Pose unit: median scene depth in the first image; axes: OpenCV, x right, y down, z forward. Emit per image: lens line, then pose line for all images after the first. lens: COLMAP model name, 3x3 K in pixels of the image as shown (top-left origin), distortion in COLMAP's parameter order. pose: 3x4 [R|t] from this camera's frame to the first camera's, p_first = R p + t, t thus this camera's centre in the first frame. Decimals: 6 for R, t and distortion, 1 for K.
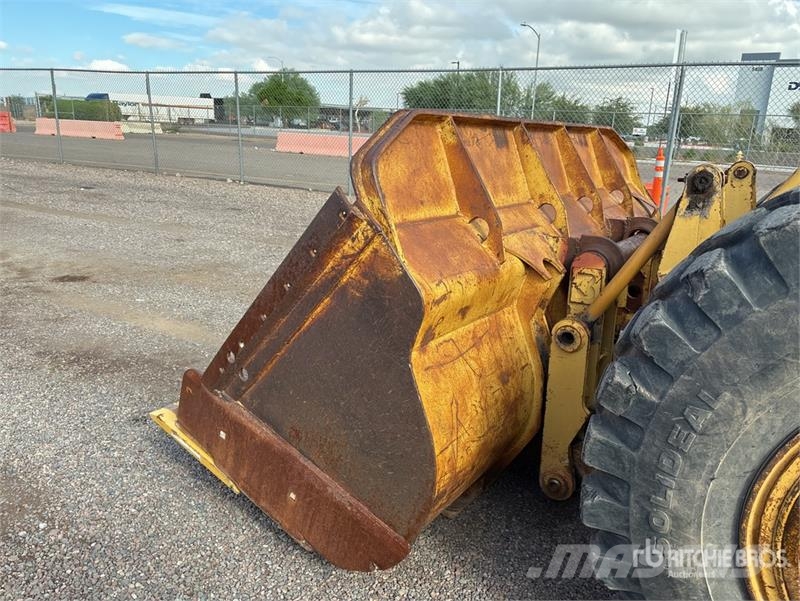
lens RADIAL K [[619.1, 0, 402.0], [0, 619.1, 290.6], [0, 0, 1]] dist [0.065137, -0.088076]
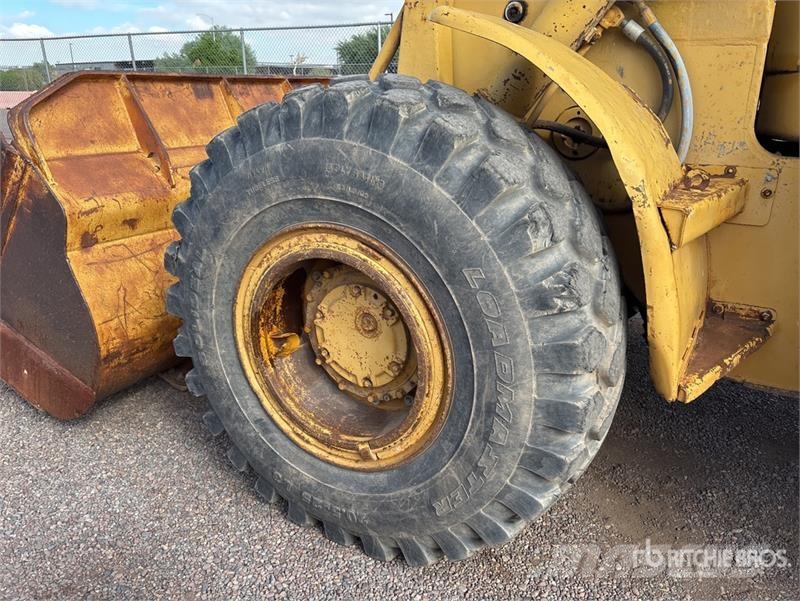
lens RADIAL K [[619.1, 0, 402.0], [0, 619.1, 290.6], [0, 0, 1]] dist [0.065137, -0.088076]
pose [[0.996096, -0.060983, 0.063830, 0.583626], [0.056707, 0.996155, 0.066781, 0.121575], [-0.067657, -0.062901, 0.995724, -0.392613]]
